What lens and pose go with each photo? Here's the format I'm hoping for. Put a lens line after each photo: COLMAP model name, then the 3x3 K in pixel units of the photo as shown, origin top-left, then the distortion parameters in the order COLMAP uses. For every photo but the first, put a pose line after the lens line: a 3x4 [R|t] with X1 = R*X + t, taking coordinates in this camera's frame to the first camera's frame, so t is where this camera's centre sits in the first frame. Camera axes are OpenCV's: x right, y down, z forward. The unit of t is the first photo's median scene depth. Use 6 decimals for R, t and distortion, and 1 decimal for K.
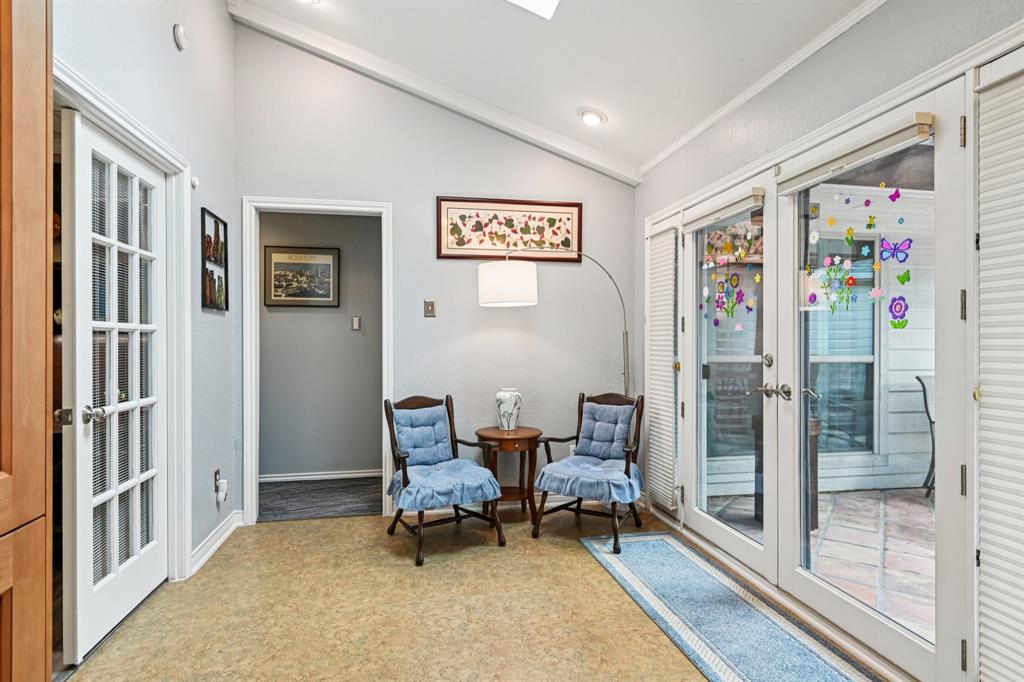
lens RADIAL K [[562.7, 0, 512.0], [0, 562.7, 341.0], [0, 0, 1]] dist [-0.034682, -0.000162]
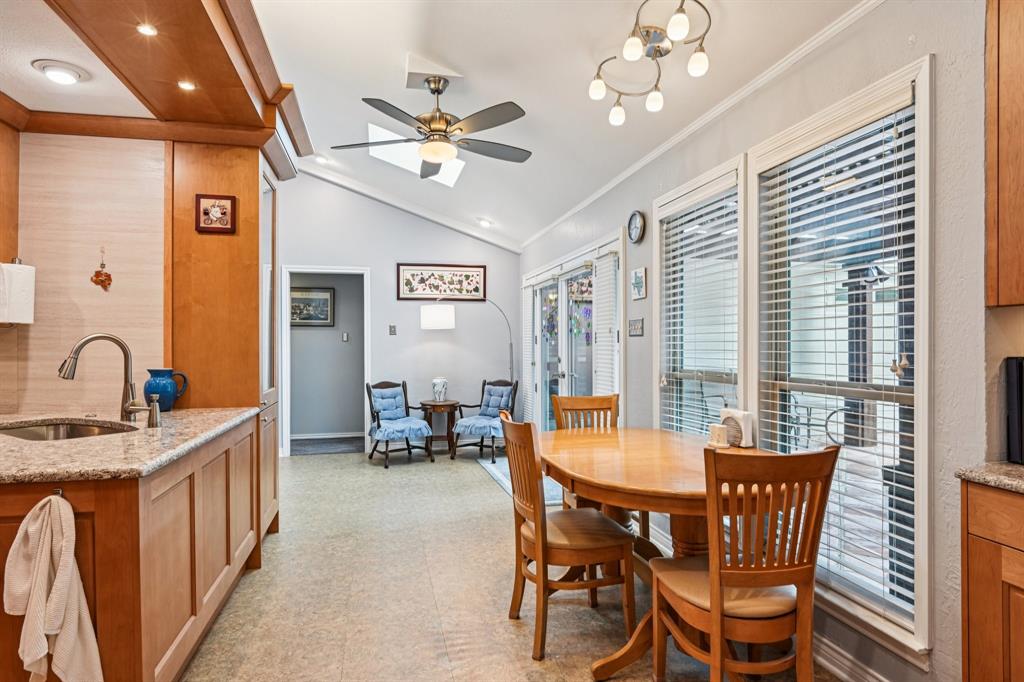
lens RADIAL K [[539.3, 0, 509.0], [0, 539.3, 345.3], [0, 0, 1]] dist [0.000679, -0.000241]
pose [[0.998445, -0.000954, 0.055736, 0.113931], [0.000837, 0.999997, 0.002123, -0.014964], [-0.055738, -0.002073, 0.998443, -0.651632]]
